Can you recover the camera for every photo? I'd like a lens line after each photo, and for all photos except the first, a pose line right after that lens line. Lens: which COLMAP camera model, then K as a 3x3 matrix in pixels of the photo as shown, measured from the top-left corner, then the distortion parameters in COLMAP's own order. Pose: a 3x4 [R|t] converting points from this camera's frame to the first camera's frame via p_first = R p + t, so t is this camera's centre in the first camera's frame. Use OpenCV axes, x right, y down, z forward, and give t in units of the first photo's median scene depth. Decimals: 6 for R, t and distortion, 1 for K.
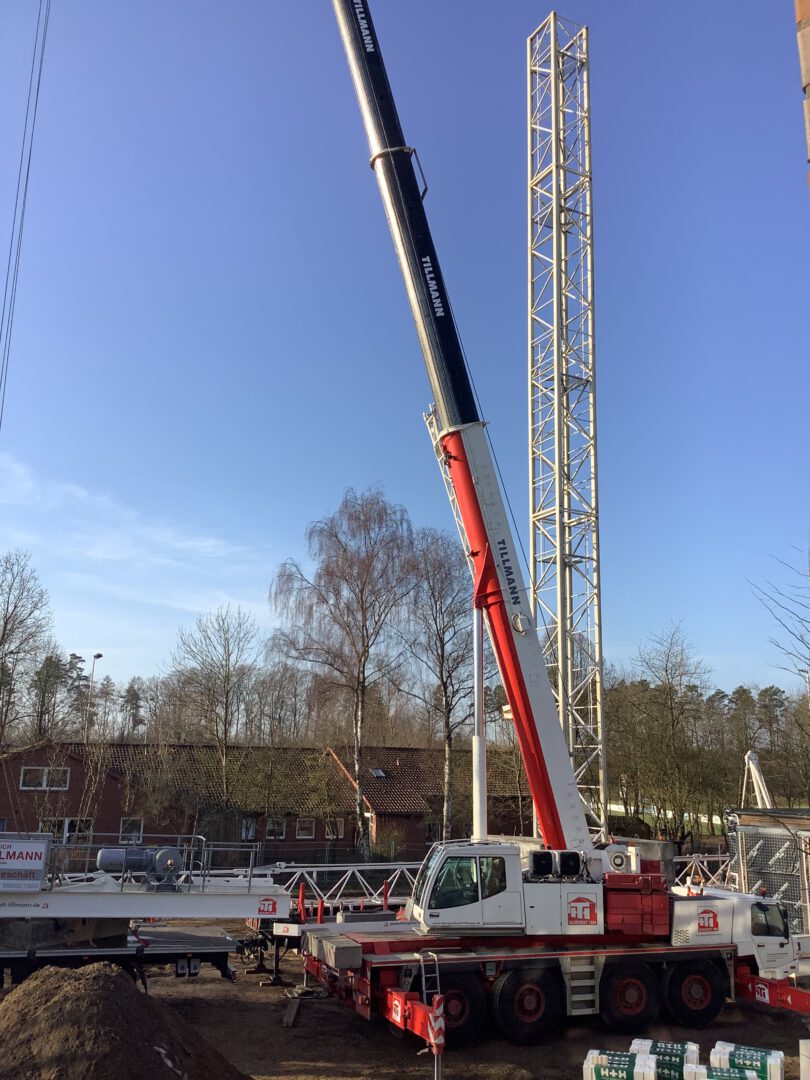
lens RADIAL K [[973.2, 0, 398.6], [0, 973.2, 534.1], [0, 0, 1]] dist [0.104251, -0.206167]
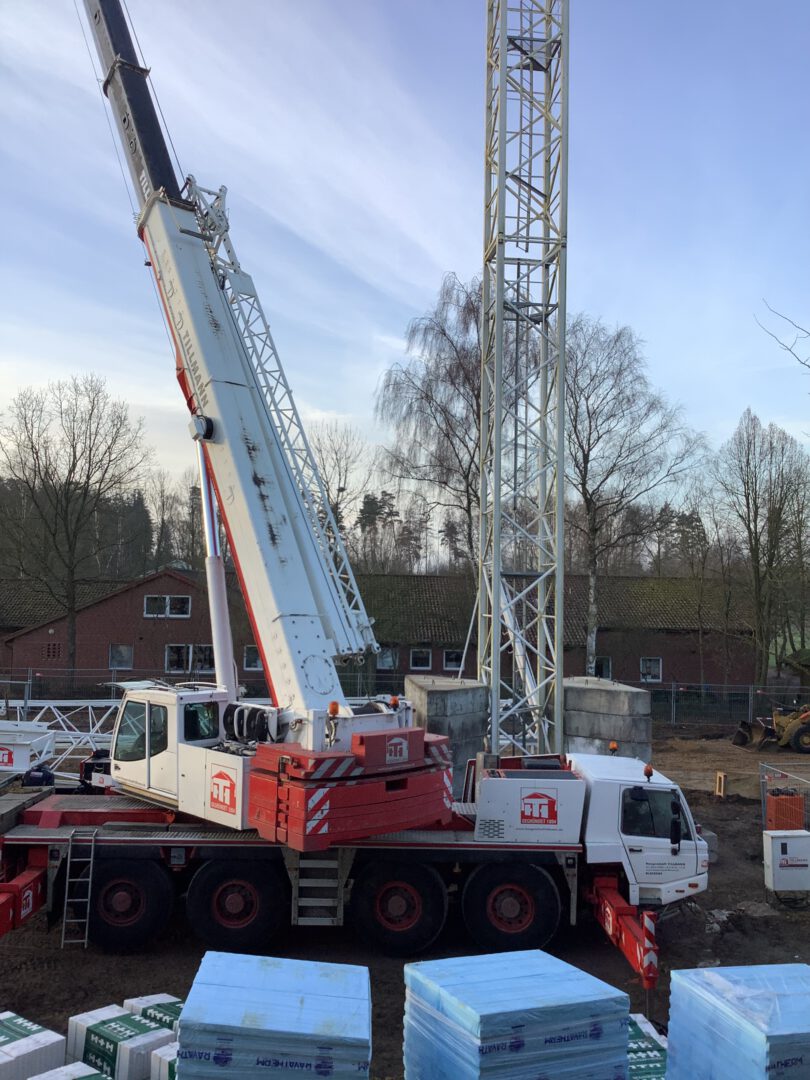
lens RADIAL K [[975.3, 0, 406.0], [0, 975.3, 536.7], [0, 0, 1]] dist [0.124538, -0.280967]
pose [[0.936414, -0.026524, -0.349892, 0.470040], [0.085902, 0.984126, 0.155297, 0.097366], [0.340219, -0.175479, 0.923828, 0.381358]]
